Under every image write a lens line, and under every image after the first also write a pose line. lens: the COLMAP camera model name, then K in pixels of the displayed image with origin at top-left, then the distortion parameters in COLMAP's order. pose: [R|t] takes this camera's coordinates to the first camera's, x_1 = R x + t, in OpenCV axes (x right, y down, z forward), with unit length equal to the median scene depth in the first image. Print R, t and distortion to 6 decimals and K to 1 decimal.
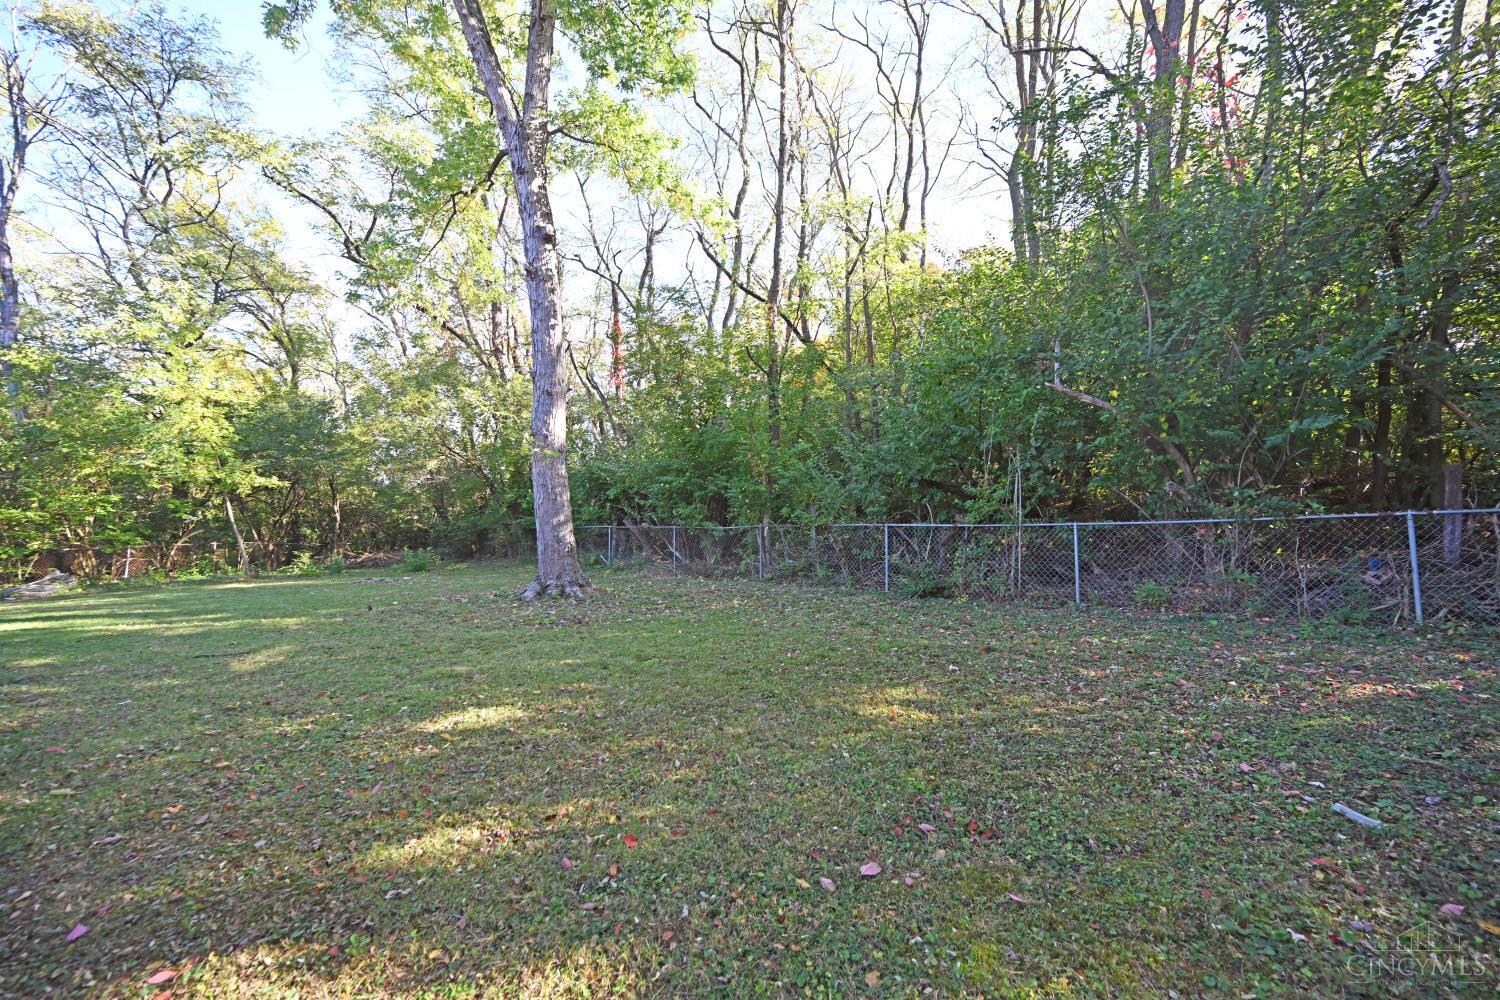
lens RADIAL K [[594.7, 0, 760.0], [0, 594.7, 499.5], [0, 0, 1]] dist [0.001925, -0.000861]
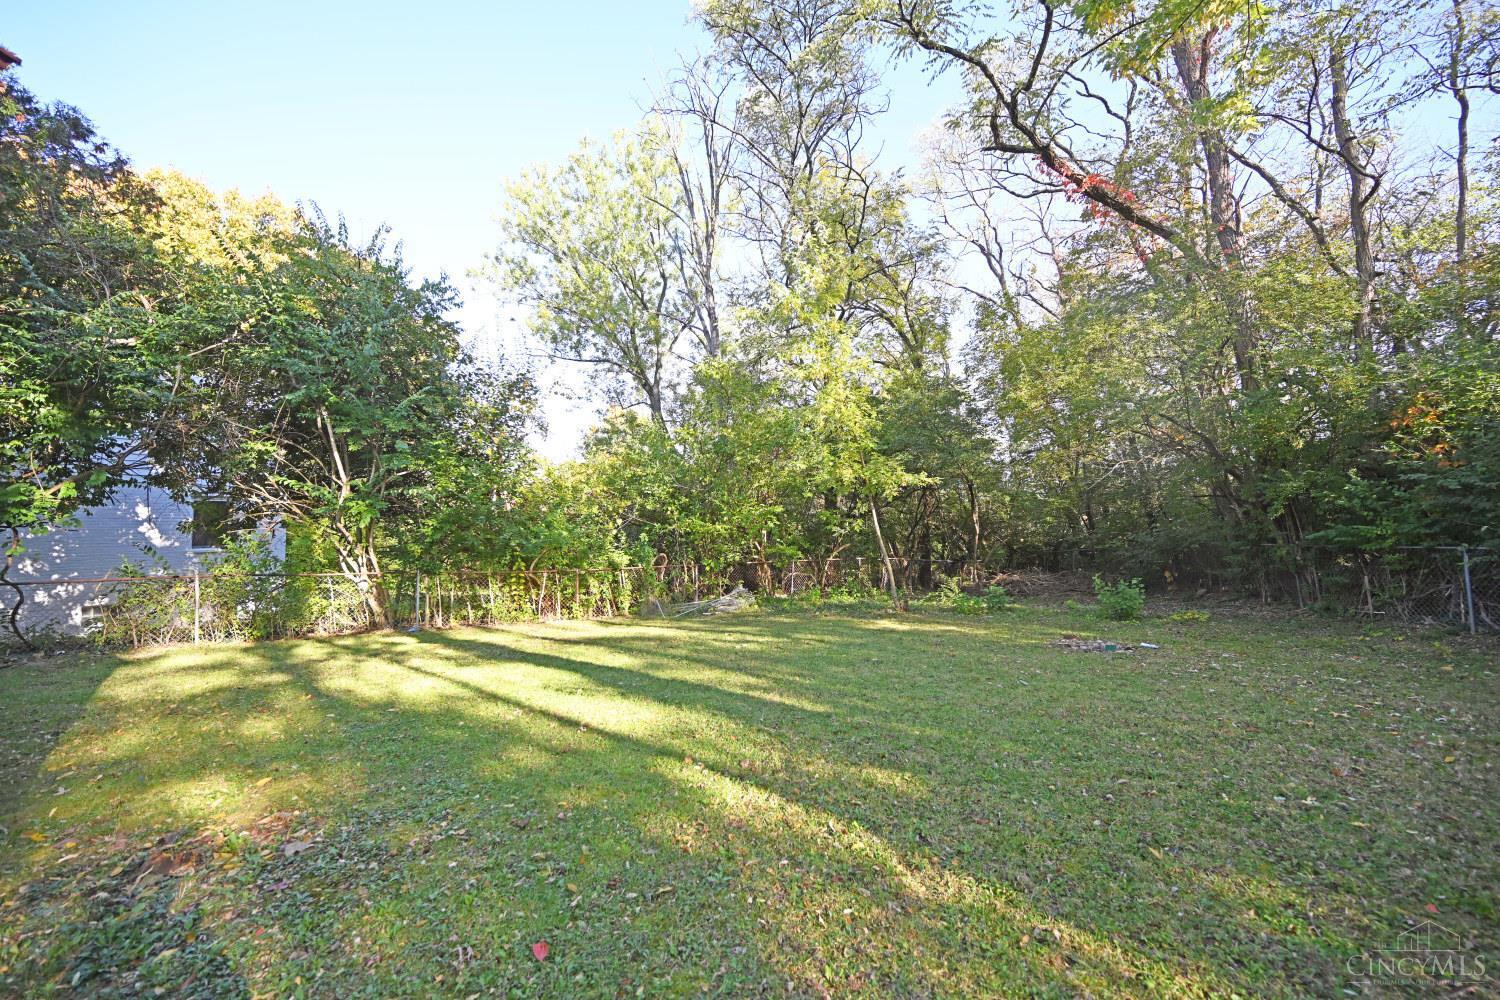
lens RADIAL K [[594.7, 0, 755.3], [0, 594.7, 499.0], [0, 0, 1]] dist [0.001925, -0.000861]
pose [[0.619191, -0.046015, -0.783891, -0.364700], [0.028856, 0.998941, -0.035845, 0.013051], [0.784710, -0.000425, 0.619863, 0.381845]]
